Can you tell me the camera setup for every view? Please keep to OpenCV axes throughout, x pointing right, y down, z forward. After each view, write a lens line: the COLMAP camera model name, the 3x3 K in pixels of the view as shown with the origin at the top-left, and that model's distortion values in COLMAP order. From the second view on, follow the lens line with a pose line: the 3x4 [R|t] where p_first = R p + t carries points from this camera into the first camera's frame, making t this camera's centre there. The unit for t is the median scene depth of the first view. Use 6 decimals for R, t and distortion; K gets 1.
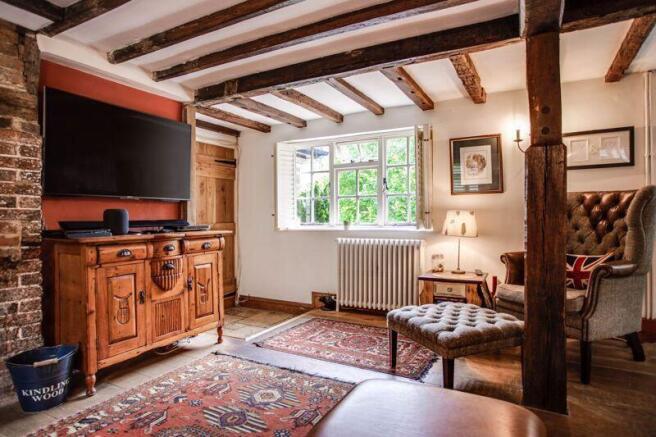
lens RADIAL K [[388.3, 0, 328.0], [0, 388.3, 218.5], [0, 0, 1]] dist [-0.005810, -0.001259]
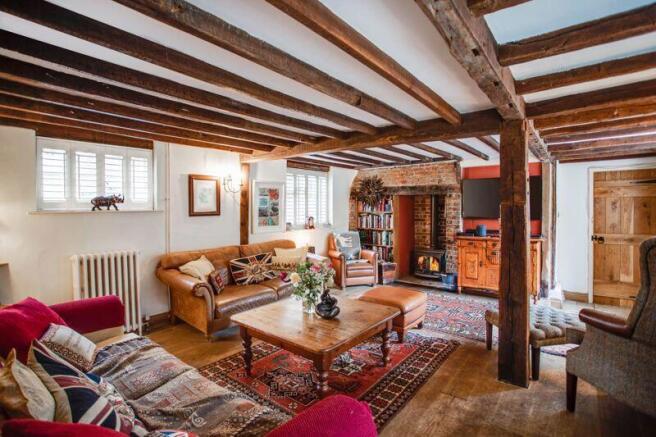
lens RADIAL K [[324.4, 0, 328.0], [0, 324.4, 218.5], [0, 0, 1]] dist [-0.000896, 0.000054]
pose [[-0.172291, 0.037728, -0.984323, 1.245331], [0.006963, 0.999288, 0.037083, -0.116533], [0.985021, -0.000465, -0.172431, 0.338594]]
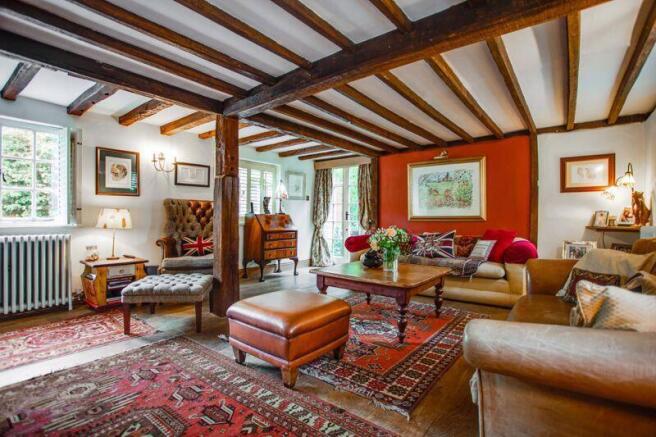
lens RADIAL K [[324.4, 0, 328.0], [0, 324.4, 218.5], [0, 0, 1]] dist [-0.000896, 0.000054]
pose [[0.178257, 0.002114, 0.983982, -0.595502], [-0.007120, 0.999974, -0.000859, 0.008386], [-0.983958, -0.006853, 0.178268, 0.155090]]
